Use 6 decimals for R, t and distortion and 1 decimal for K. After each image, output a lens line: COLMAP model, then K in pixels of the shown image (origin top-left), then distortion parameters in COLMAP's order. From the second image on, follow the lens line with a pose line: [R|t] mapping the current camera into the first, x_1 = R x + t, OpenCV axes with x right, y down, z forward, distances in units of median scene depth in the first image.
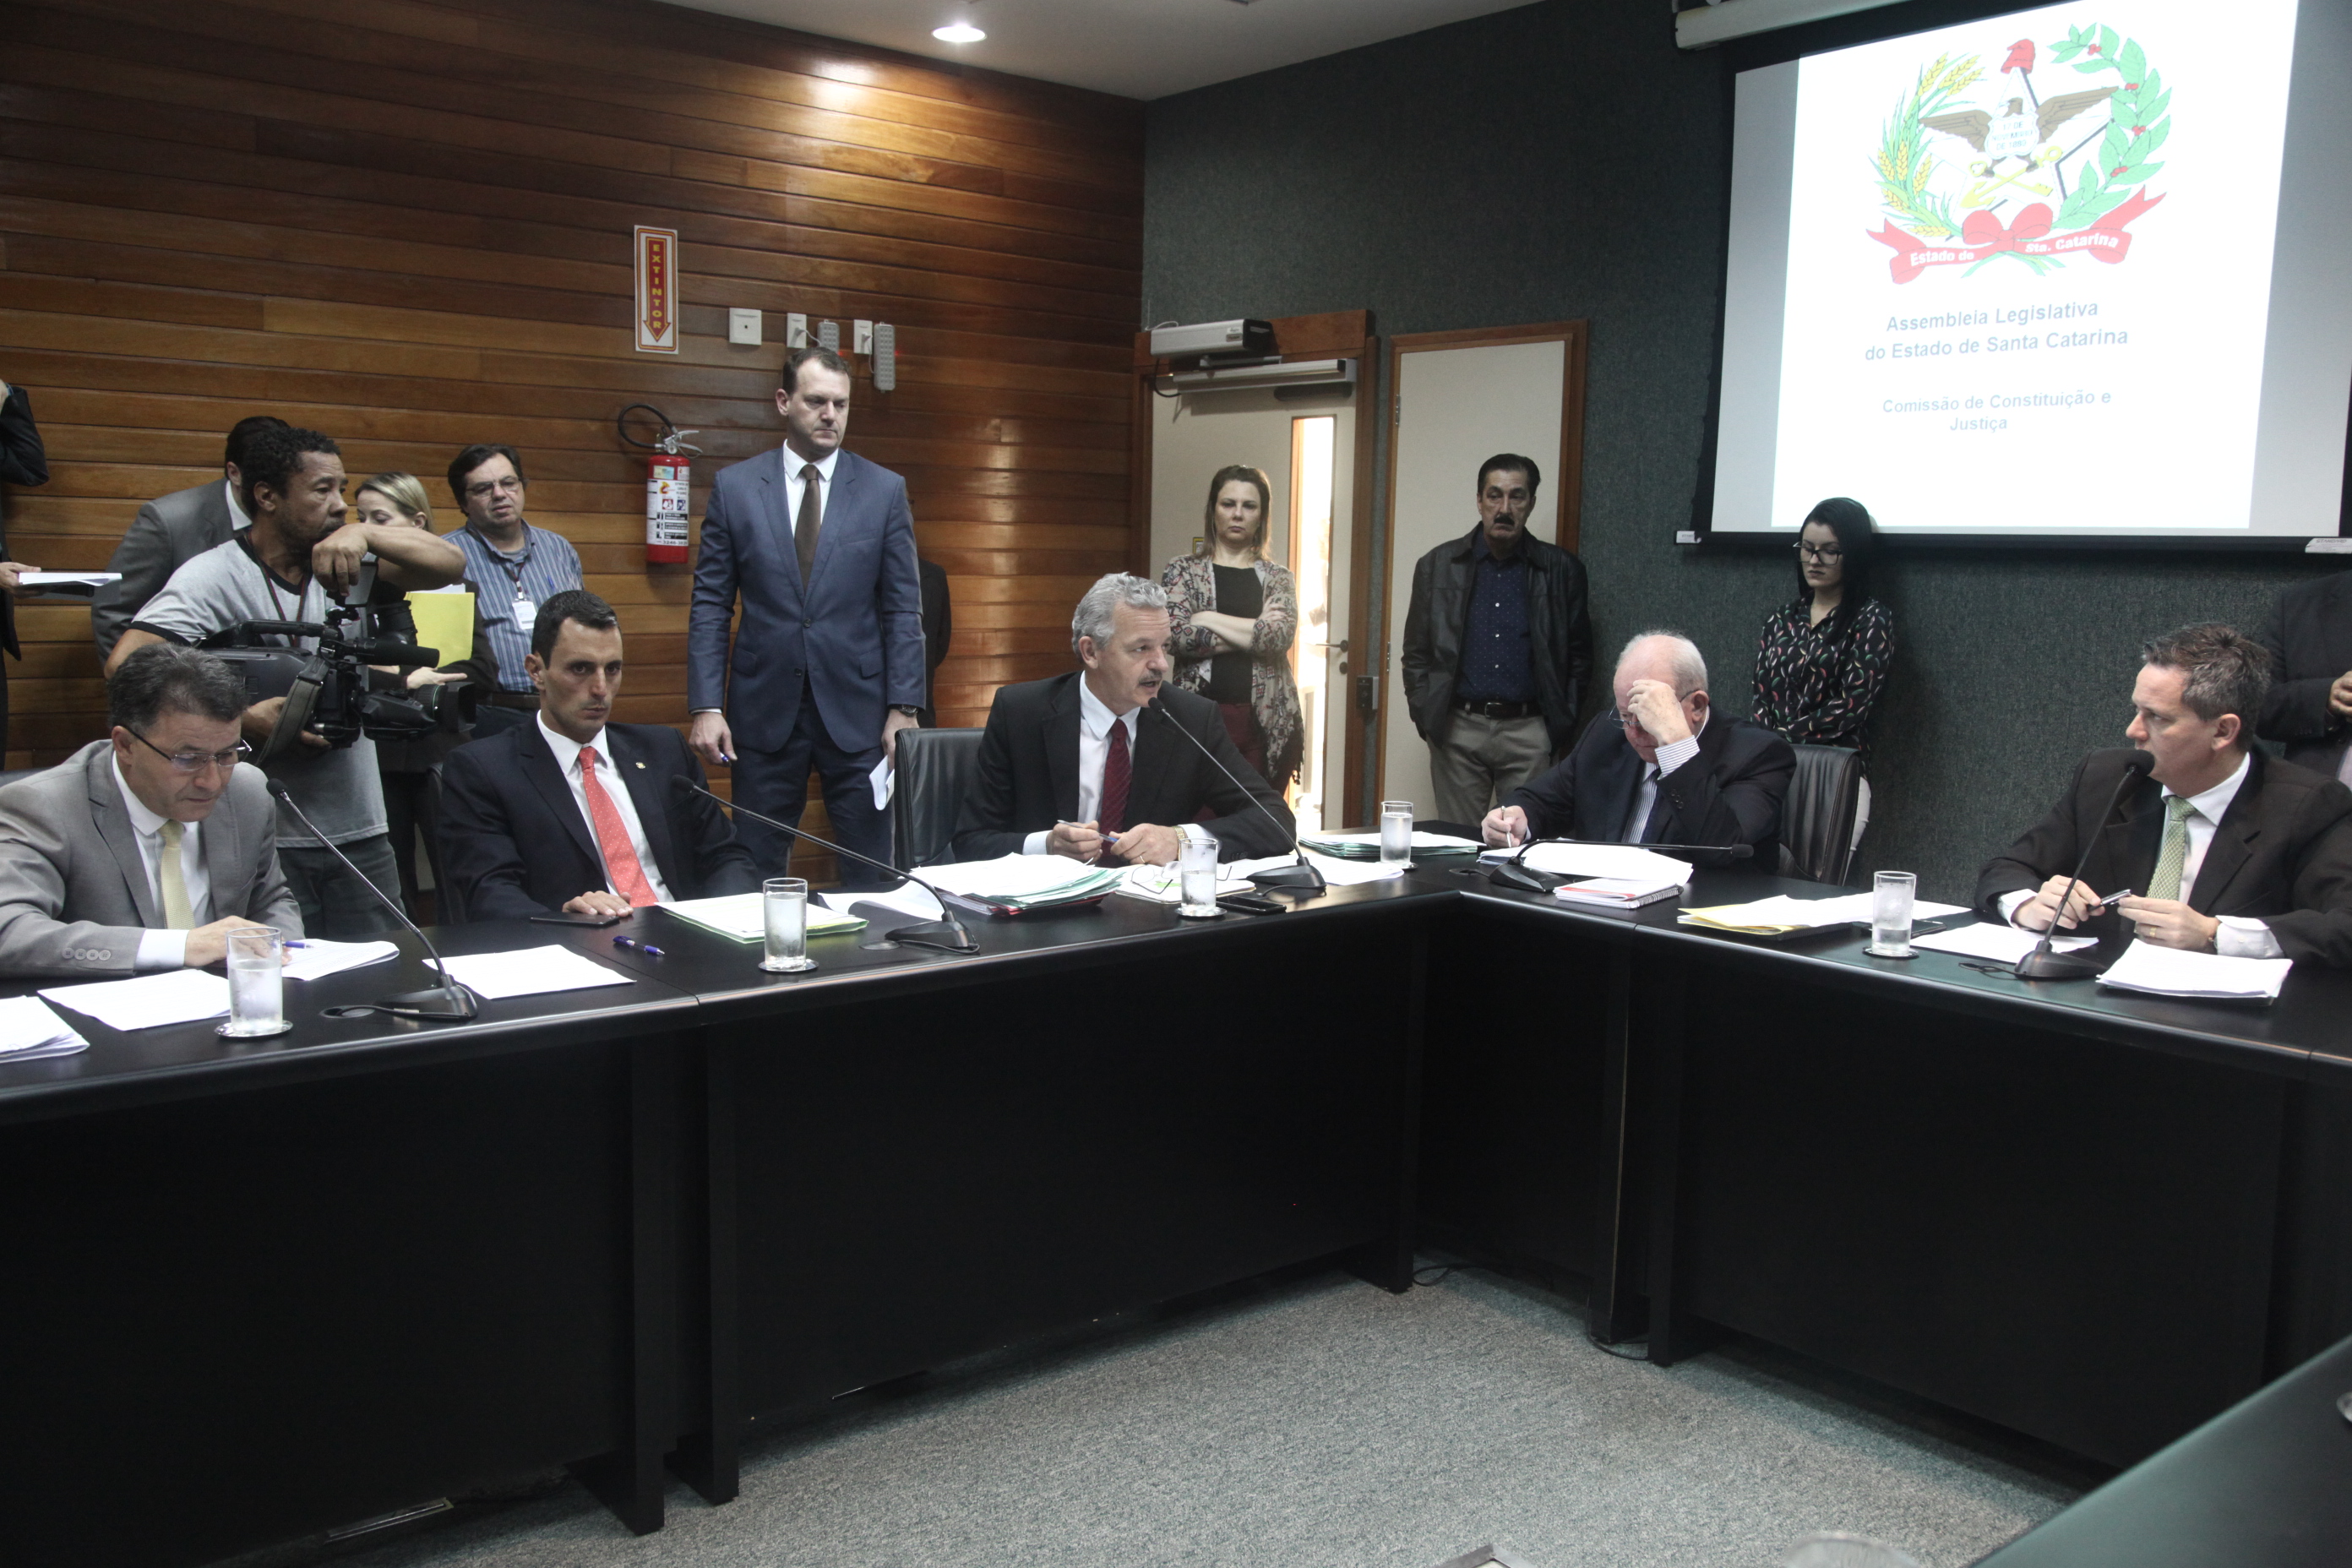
lens RADIAL K [[2029.8, 0, 1176.0], [0, 2029.8, 784.0], [0, 0, 1]] dist [-0.057170, 0.108630]
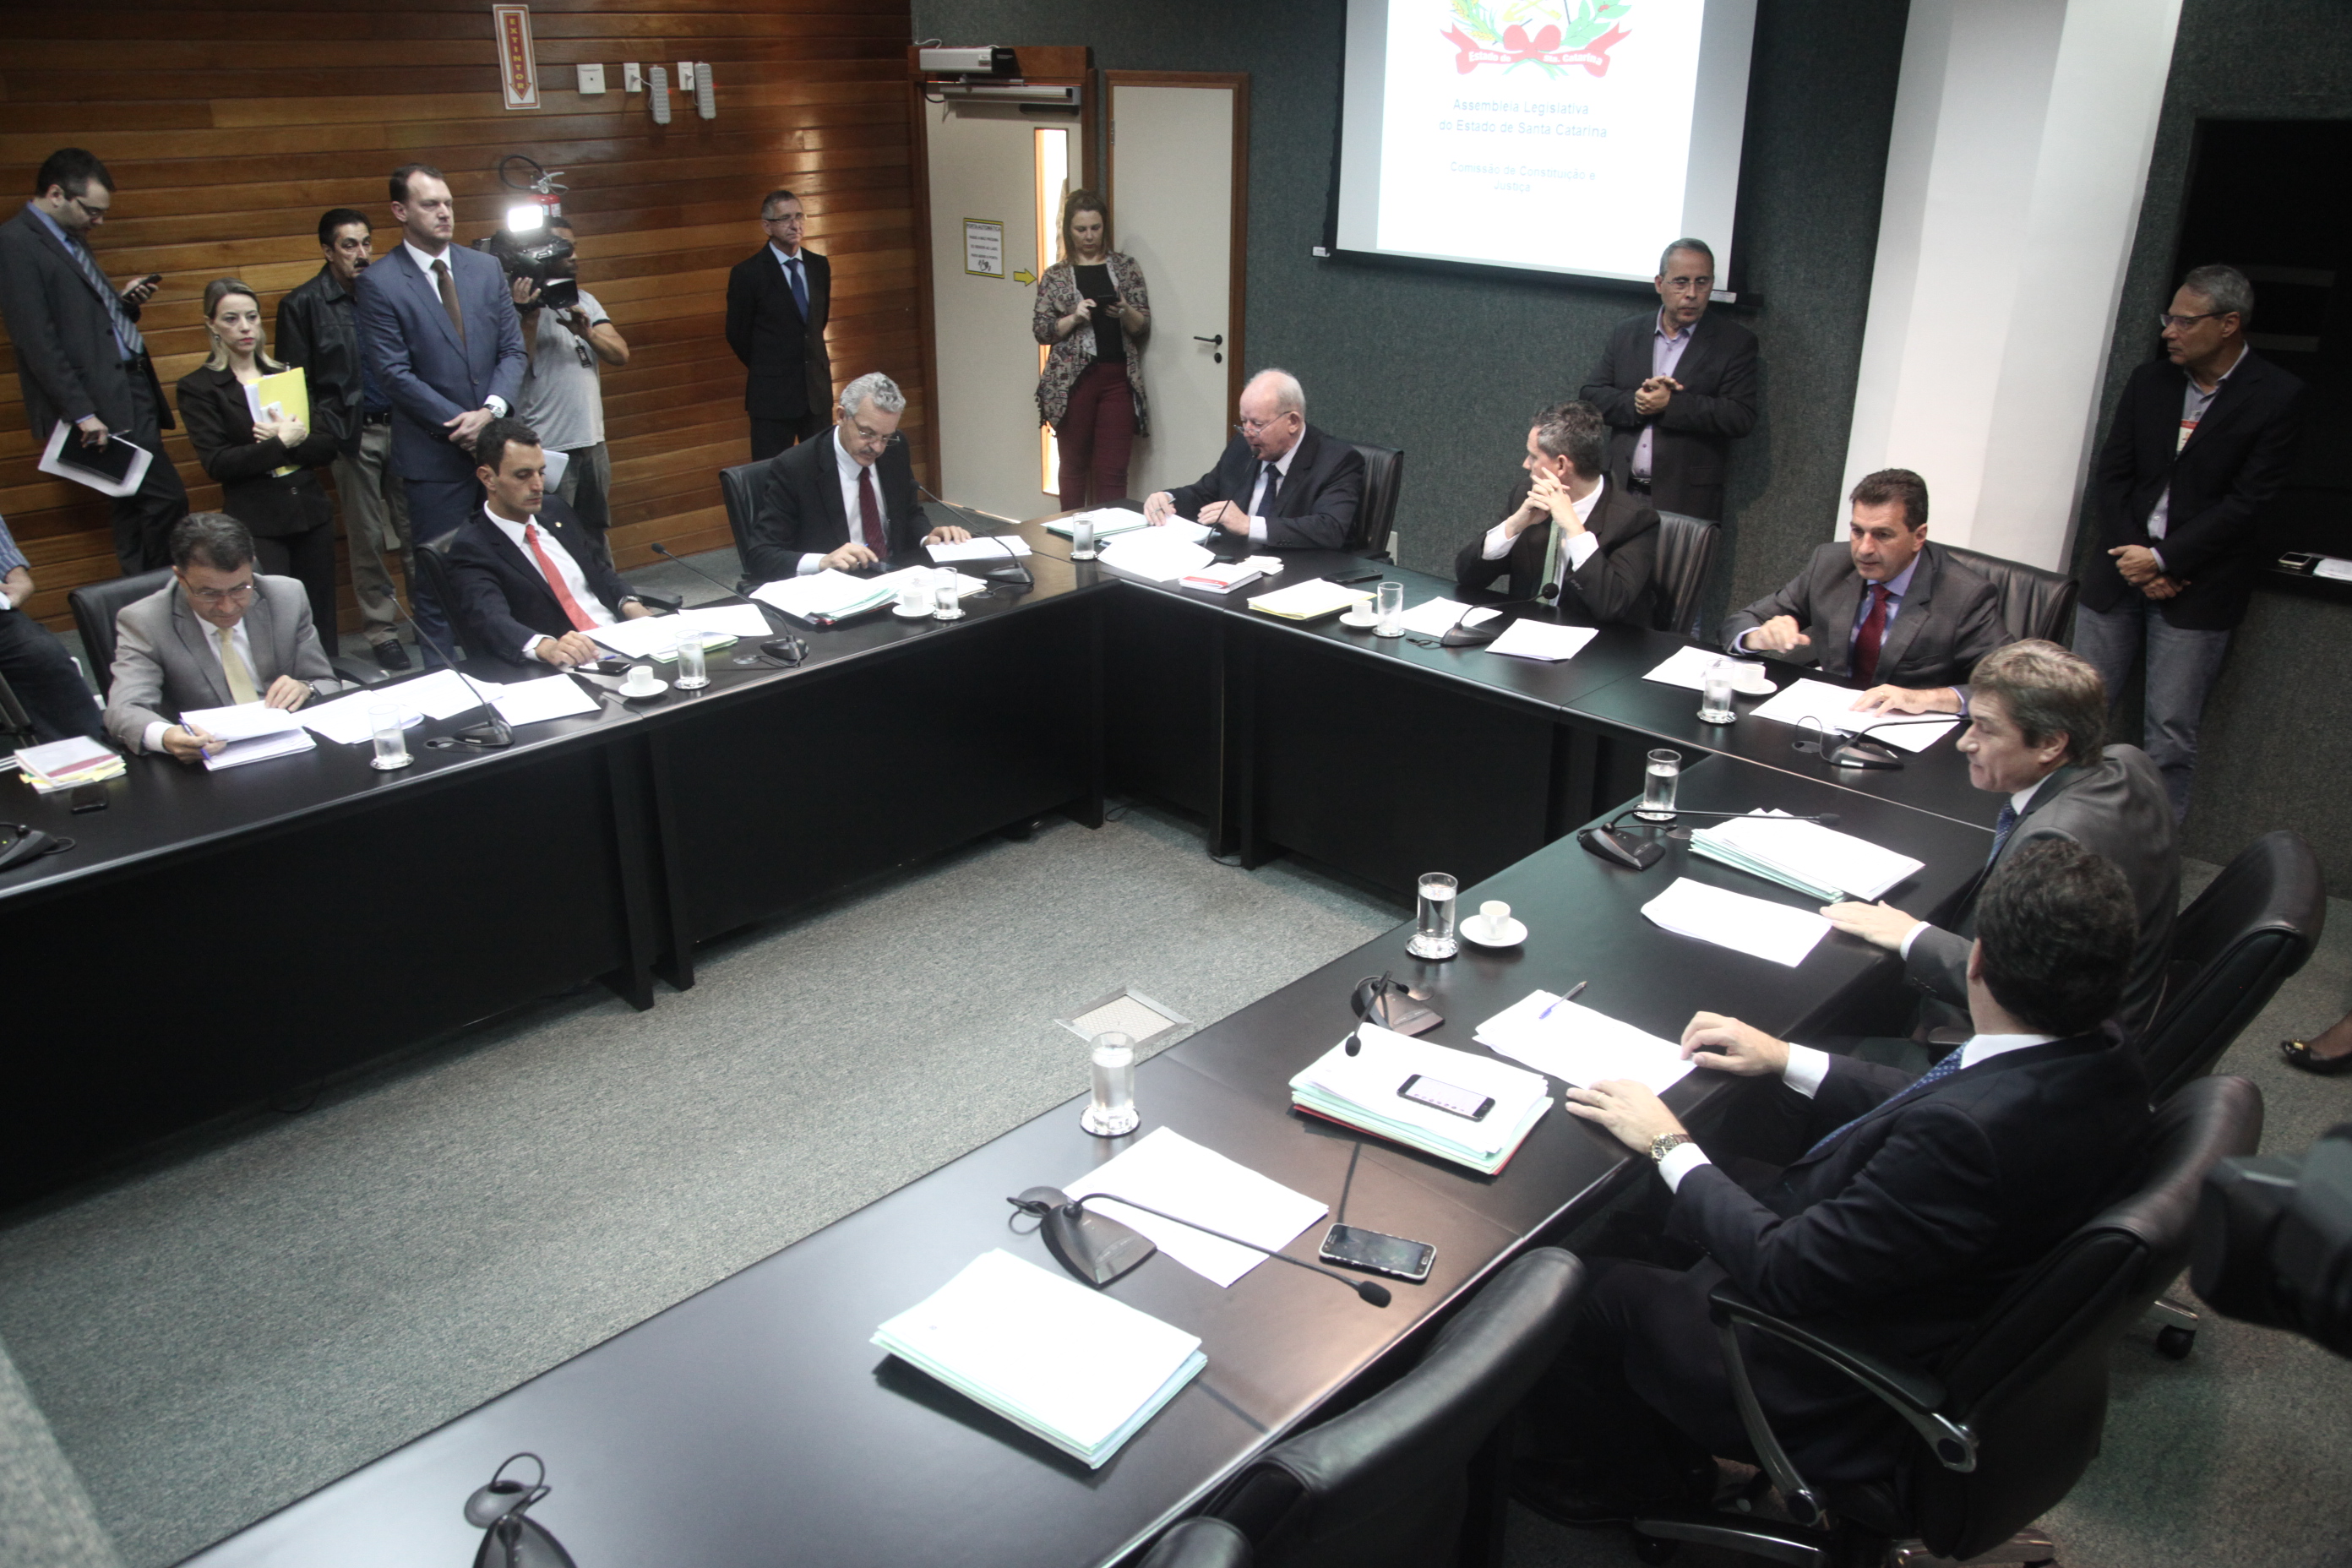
lens RADIAL K [[1808.0, 0, 1176.0], [0, 1808.0, 784.0], [0, 0, 1]] dist [-0.094436, 0.090959]
pose [[0.995216, -0.054332, 0.081203, 0.043922], [0.029702, 0.960029, 0.278319, -0.128612], [-0.093079, -0.274576, 0.957050, -0.260988]]
